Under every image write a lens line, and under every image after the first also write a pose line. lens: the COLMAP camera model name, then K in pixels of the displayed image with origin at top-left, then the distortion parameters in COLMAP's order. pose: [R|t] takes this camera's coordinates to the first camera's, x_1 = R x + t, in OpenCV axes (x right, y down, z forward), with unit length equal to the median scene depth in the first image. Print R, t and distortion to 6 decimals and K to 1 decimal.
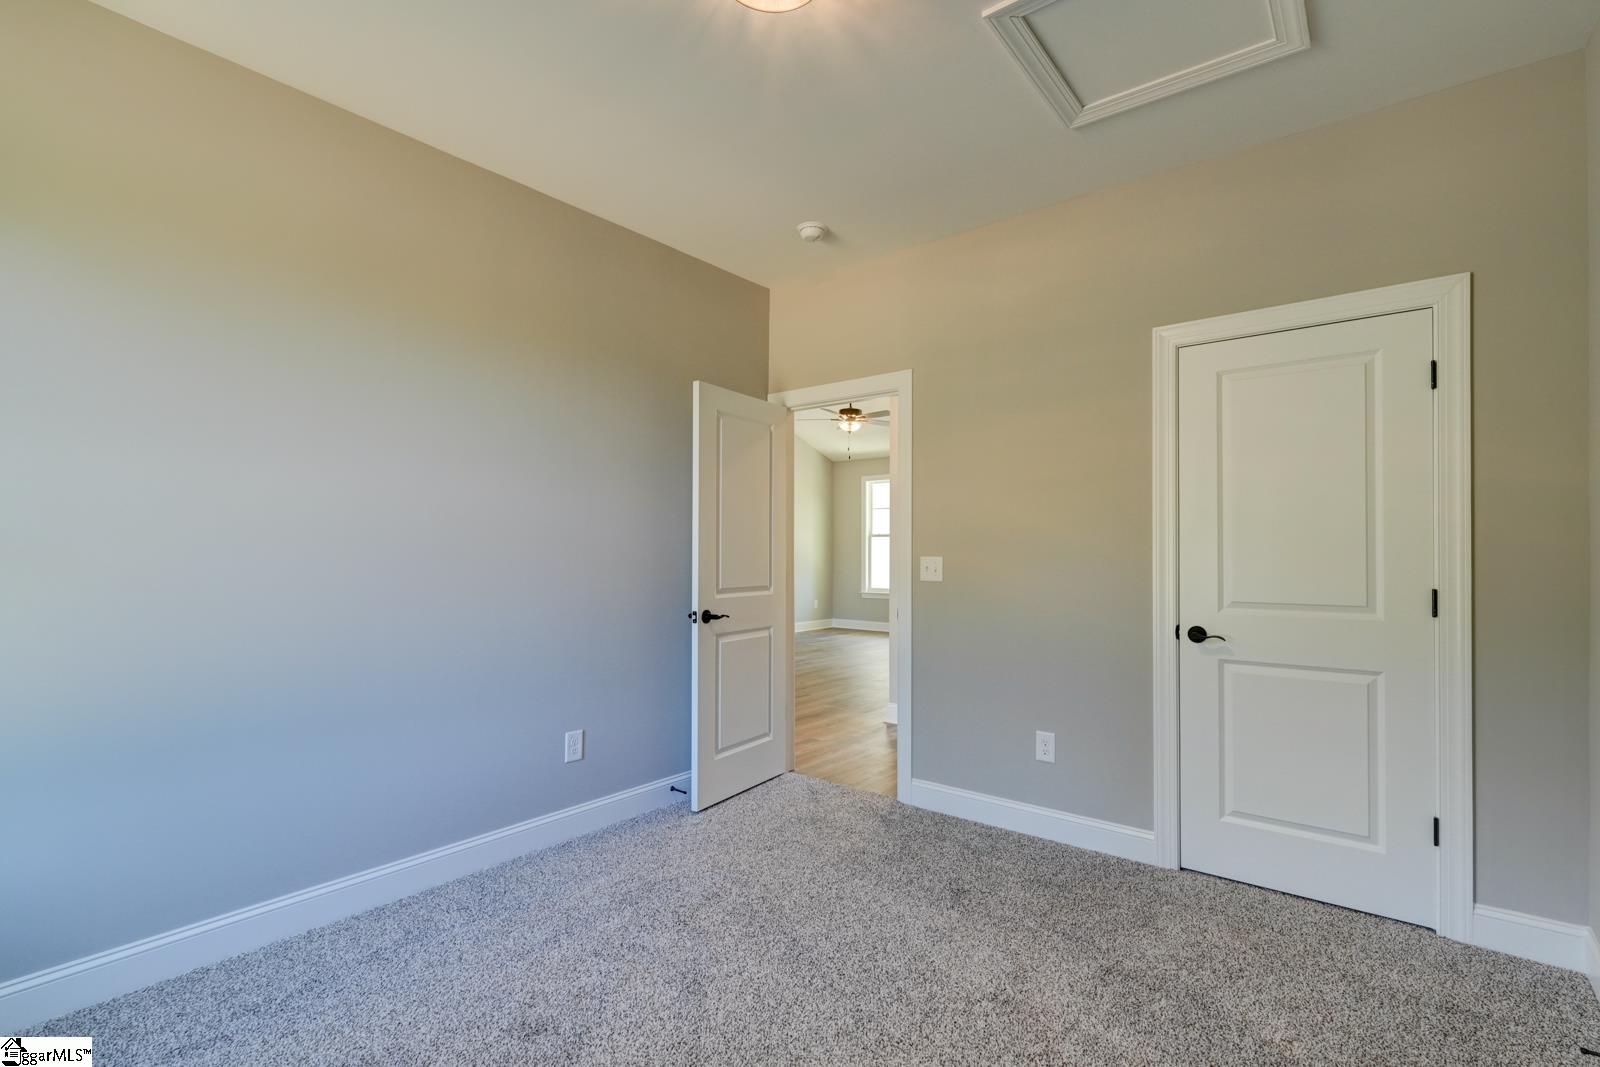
lens RADIAL K [[740.1, 0, 804.1], [0, 740.1, 547.4], [0, 0, 1]] dist [0.000519, 0.000390]
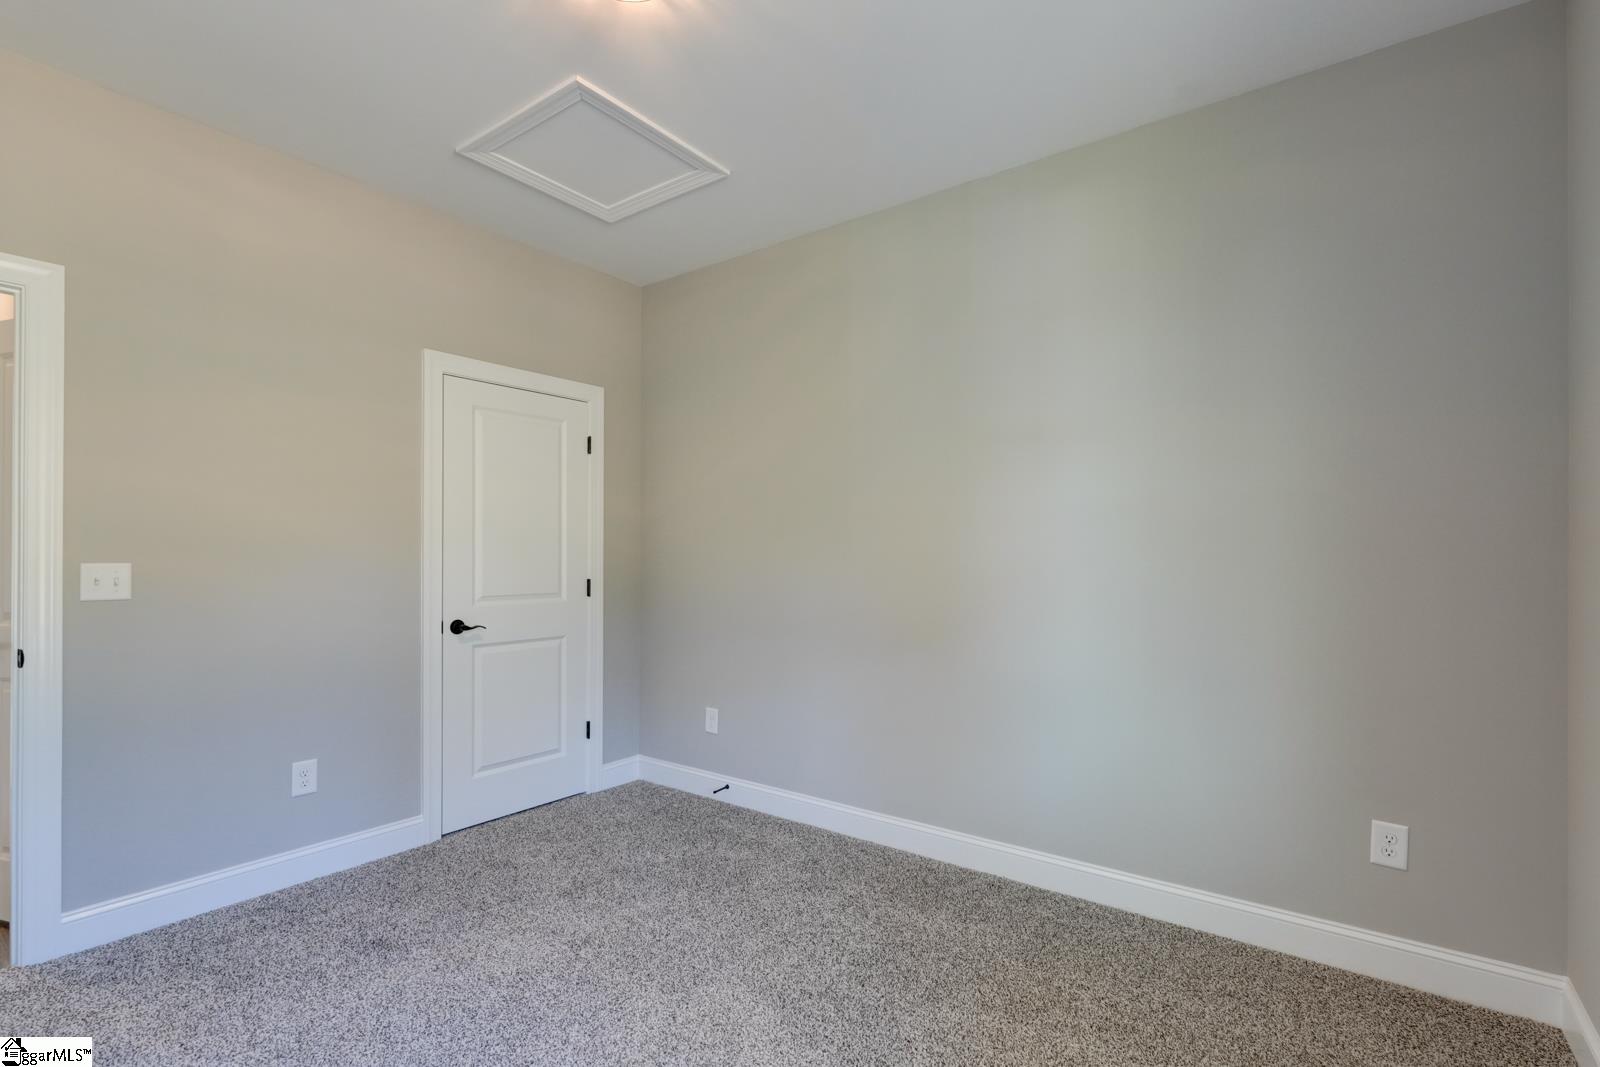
lens RADIAL K [[740.1, 0, 804.1], [0, 740.1, 547.4], [0, 0, 1]] dist [0.000519, 0.000390]
pose [[-0.030104, 0.006533, 0.999525, -0.660693], [-0.011124, 0.999915, -0.006871, -0.005536], [-0.999485, -0.011325, -0.030029, 0.502838]]
